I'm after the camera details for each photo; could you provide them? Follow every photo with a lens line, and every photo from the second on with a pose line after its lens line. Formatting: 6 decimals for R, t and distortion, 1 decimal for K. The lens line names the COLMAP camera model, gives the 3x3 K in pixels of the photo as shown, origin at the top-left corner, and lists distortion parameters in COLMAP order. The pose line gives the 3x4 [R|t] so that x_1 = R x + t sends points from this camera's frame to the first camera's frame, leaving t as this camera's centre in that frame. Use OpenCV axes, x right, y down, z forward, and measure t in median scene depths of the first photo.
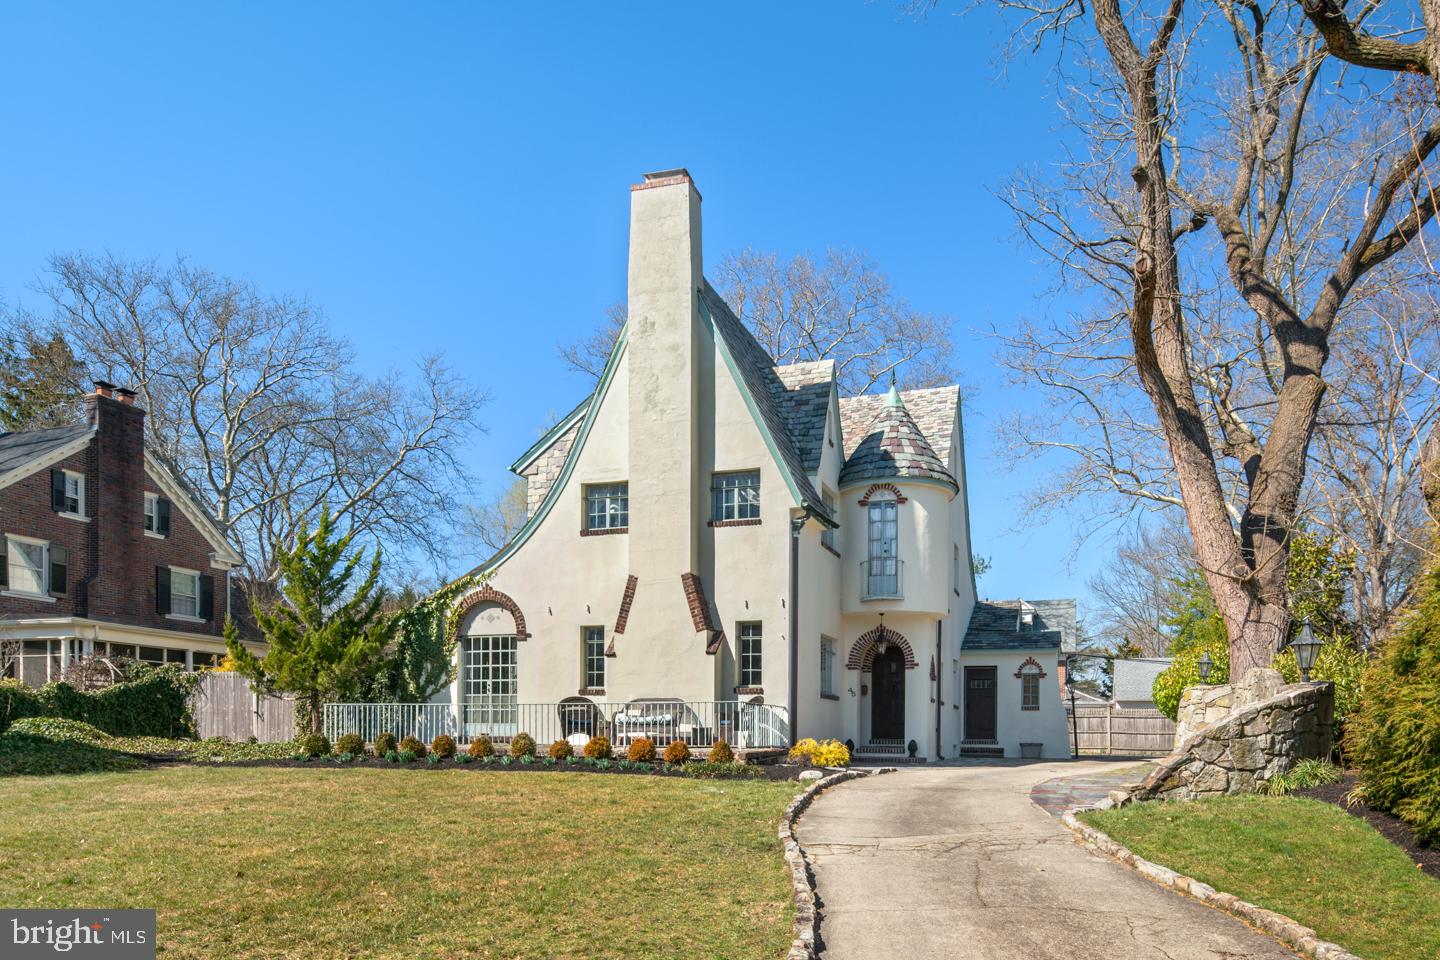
lens RADIAL K [[709.7, 0, 720.0], [0, 709.7, 480.0], [0, 0, 1]] dist [0.000047, 0.000096]
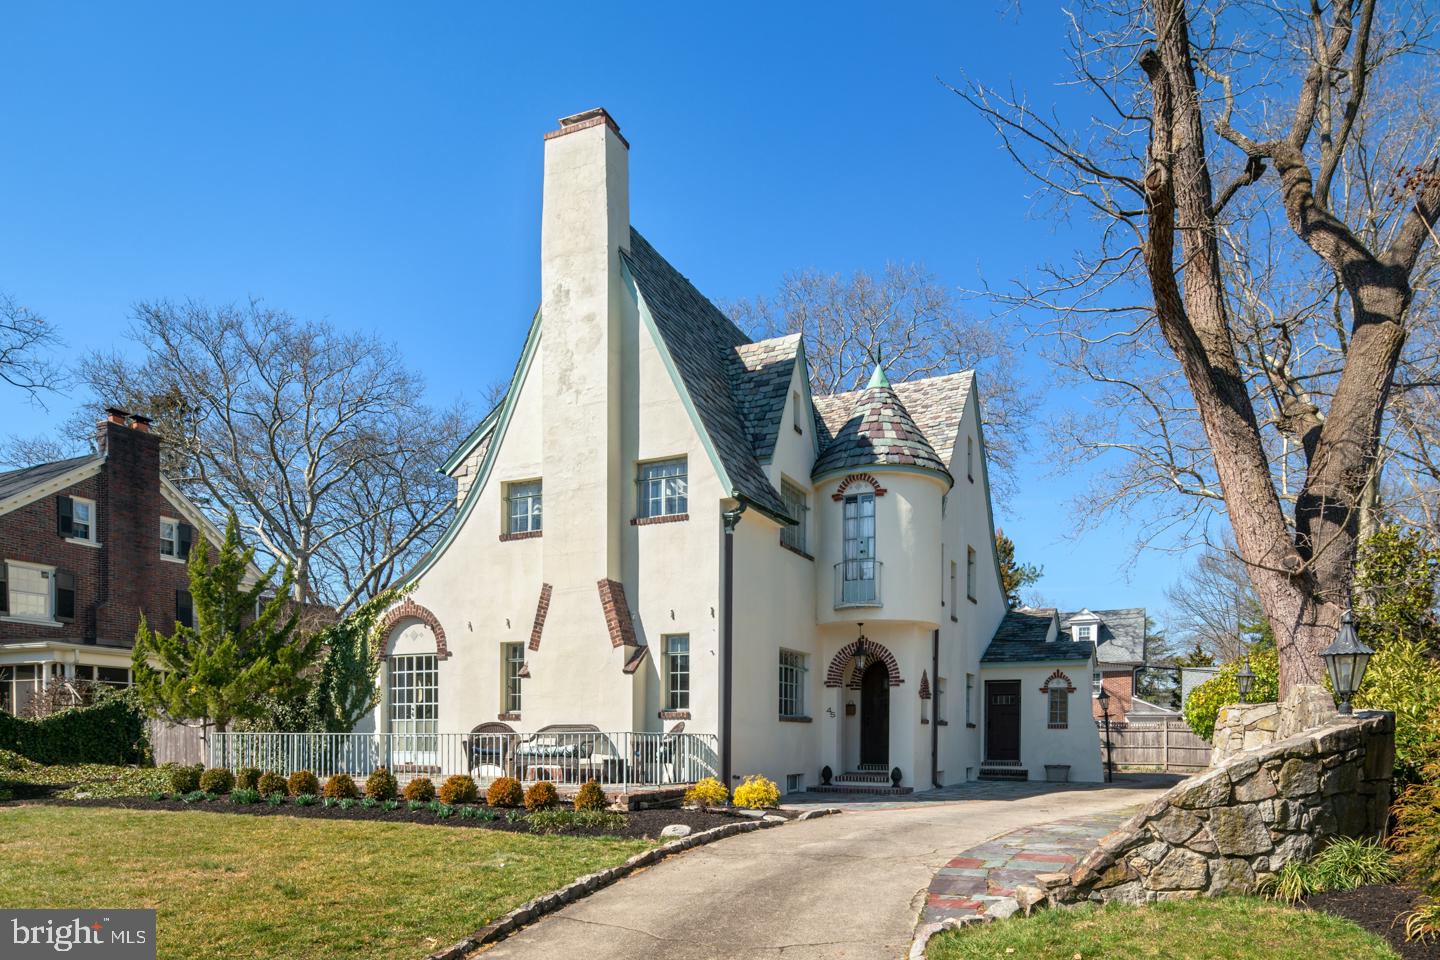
lens RADIAL K [[704.0, 0, 720.3], [0, 704.0, 521.3], [0, 0, 1]] dist [0.000866, -0.000458]
pose [[0.996843, -0.027461, -0.074499, 0.134873], [0.030001, 0.998999, 0.033192, 0.031937], [0.073513, -0.035322, 0.996669, 0.142510]]
